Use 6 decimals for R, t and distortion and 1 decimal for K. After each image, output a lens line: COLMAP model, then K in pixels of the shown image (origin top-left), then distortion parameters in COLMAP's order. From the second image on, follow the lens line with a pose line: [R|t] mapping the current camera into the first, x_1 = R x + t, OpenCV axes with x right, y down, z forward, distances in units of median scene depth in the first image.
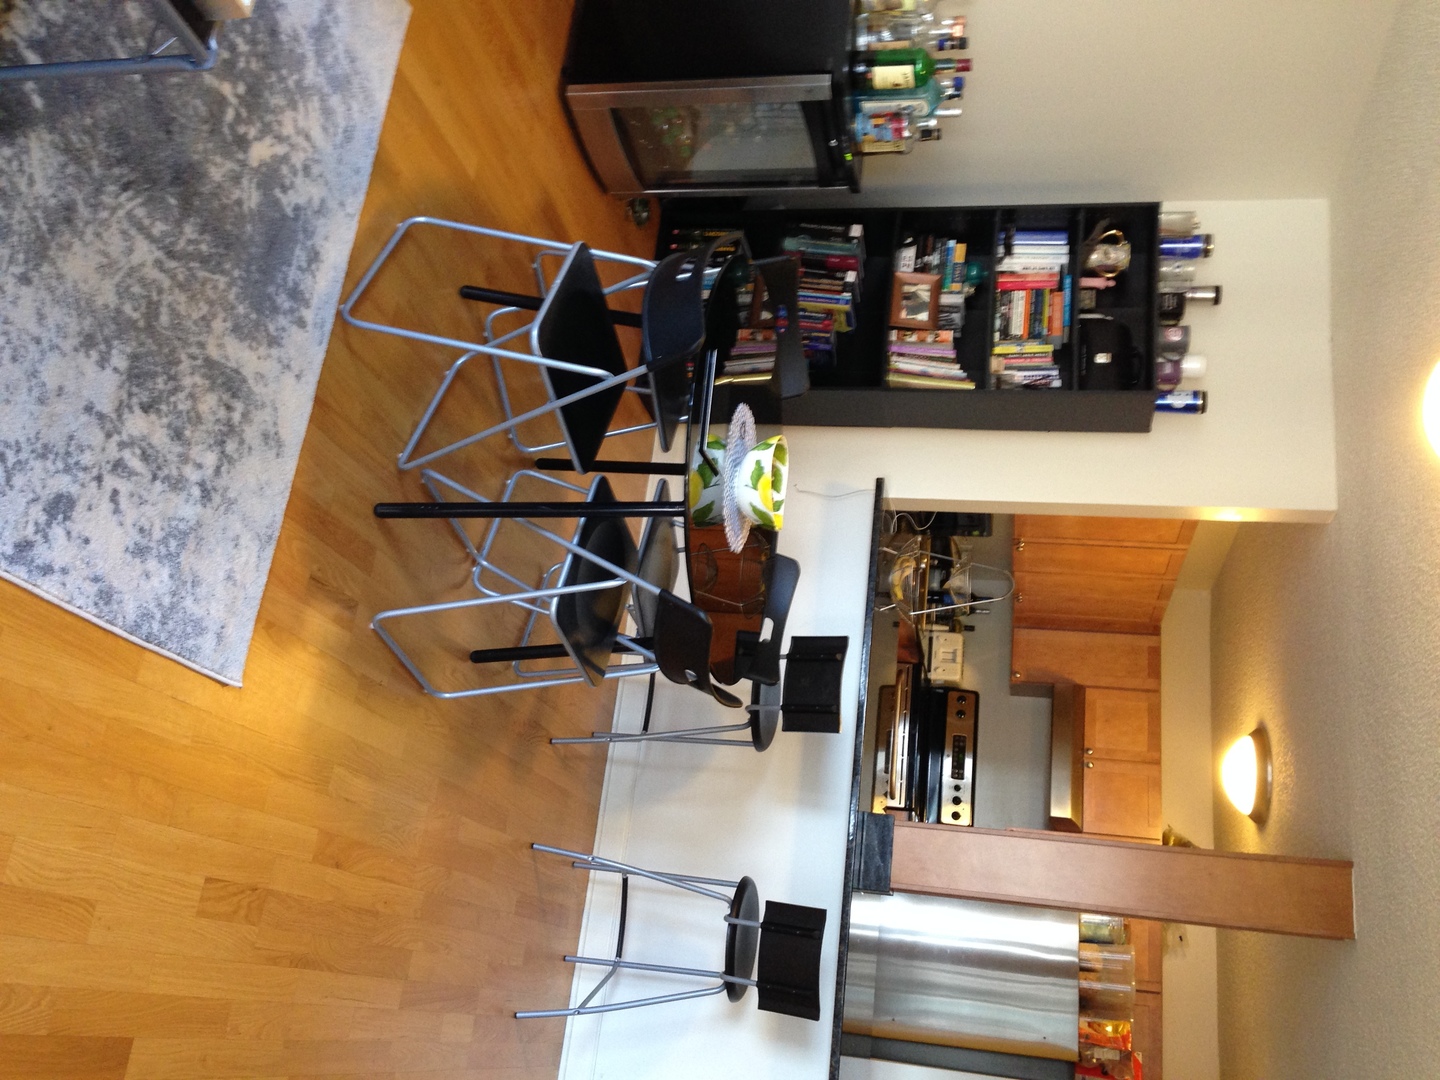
lens RADIAL K [[1312.9, 0, 721.9], [0, 1312.9, 547.9], [0, 0, 1]] dist [0.095987, -0.140540]
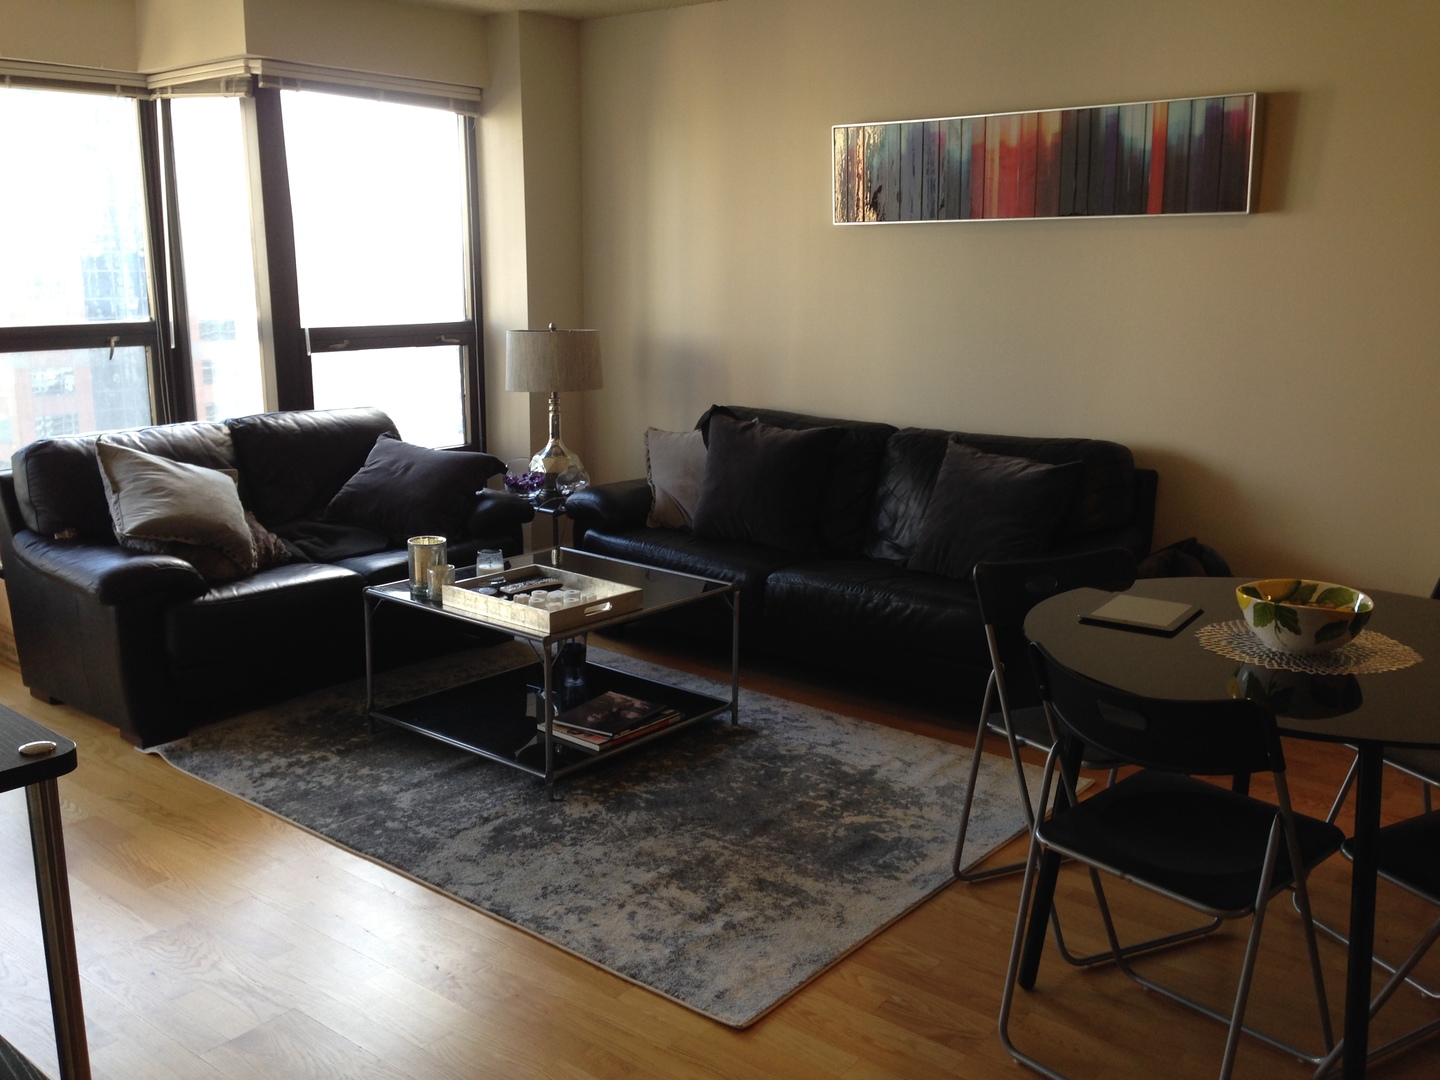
lens RADIAL K [[1312.9, 0, 721.9], [0, 1312.9, 547.9], [0, 0, 1]] dist [0.095987, -0.140540]
pose [[0.228236, -0.941591, -0.247617, 0.244870], [-0.314570, 0.169372, -0.934002, 1.015928], [0.921387, 0.291066, -0.257540, 1.144766]]
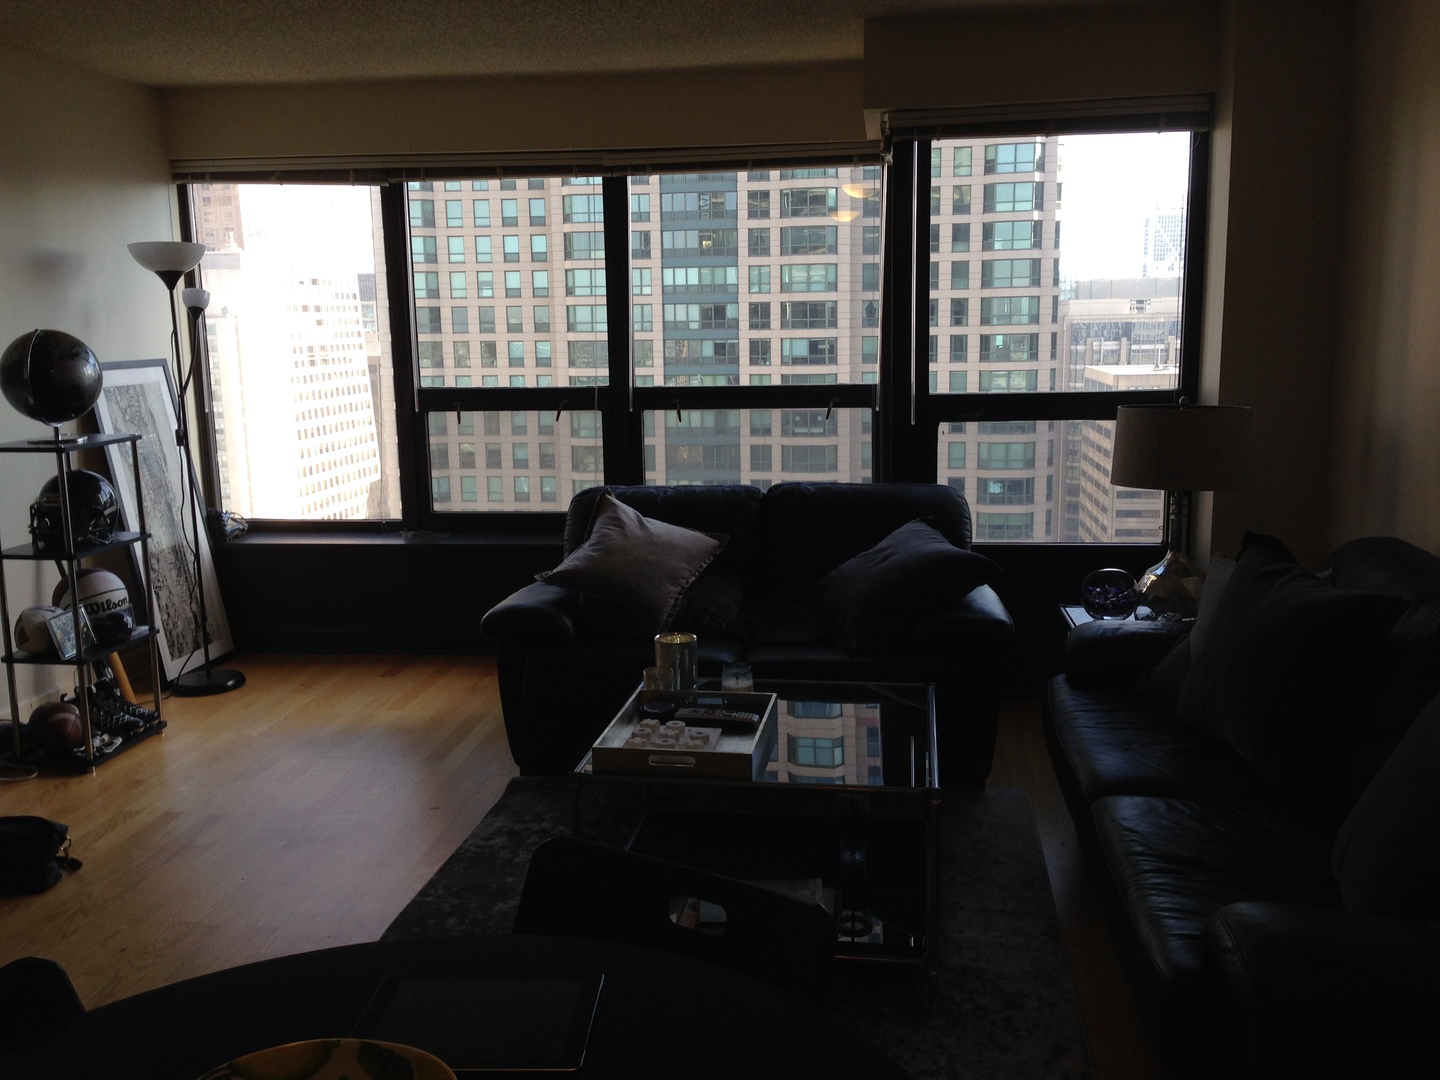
lens RADIAL K [[1312.9, 0, 721.9], [0, 1312.9, 547.9], [0, 0, 1]] dist [0.095987, -0.140540]
pose [[0.057493, -0.923861, -0.378385, 0.403658], [-0.979047, 0.021988, -0.202444, -0.104052], [0.195350, 0.382096, -0.903239, 1.647665]]
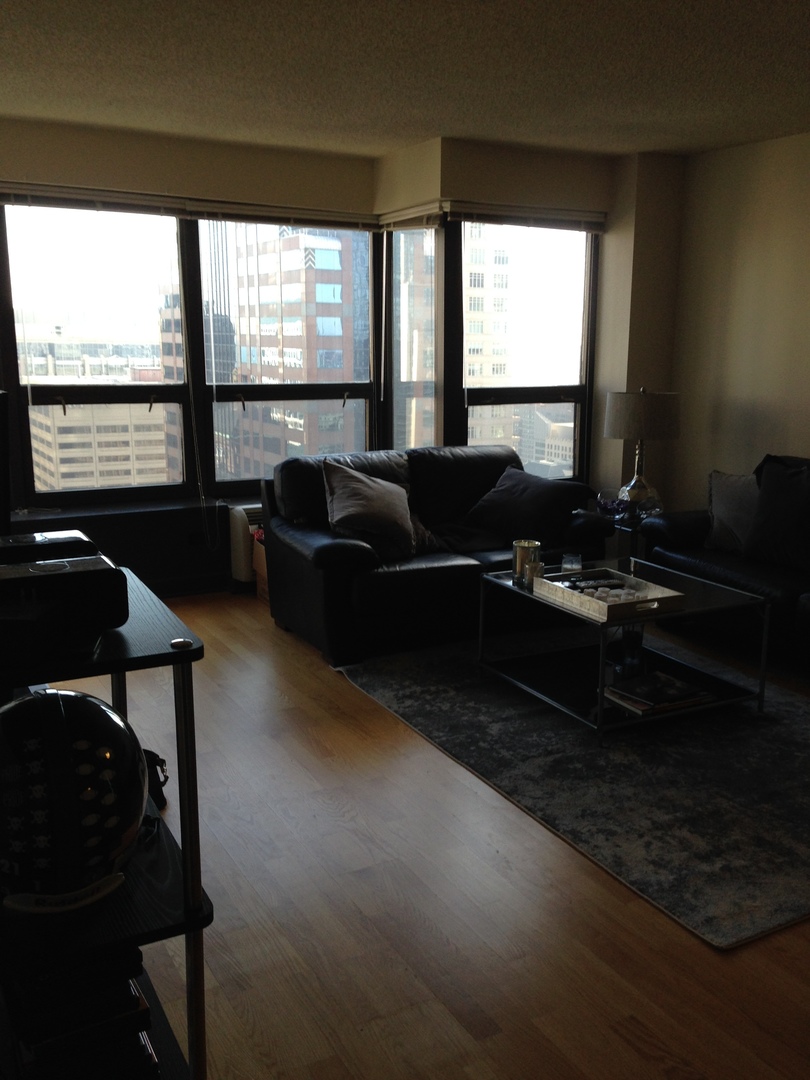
lens RADIAL K [[984.7, 0, 405.0], [0, 984.7, 540.0], [0, 0, 1]] dist [0.095987, -0.140540]
pose [[0.199756, -0.927664, -0.315495, 0.257569], [-0.653034, 0.114011, -0.748698, 0.997002], [0.730510, 0.355586, -0.583022, 1.203261]]
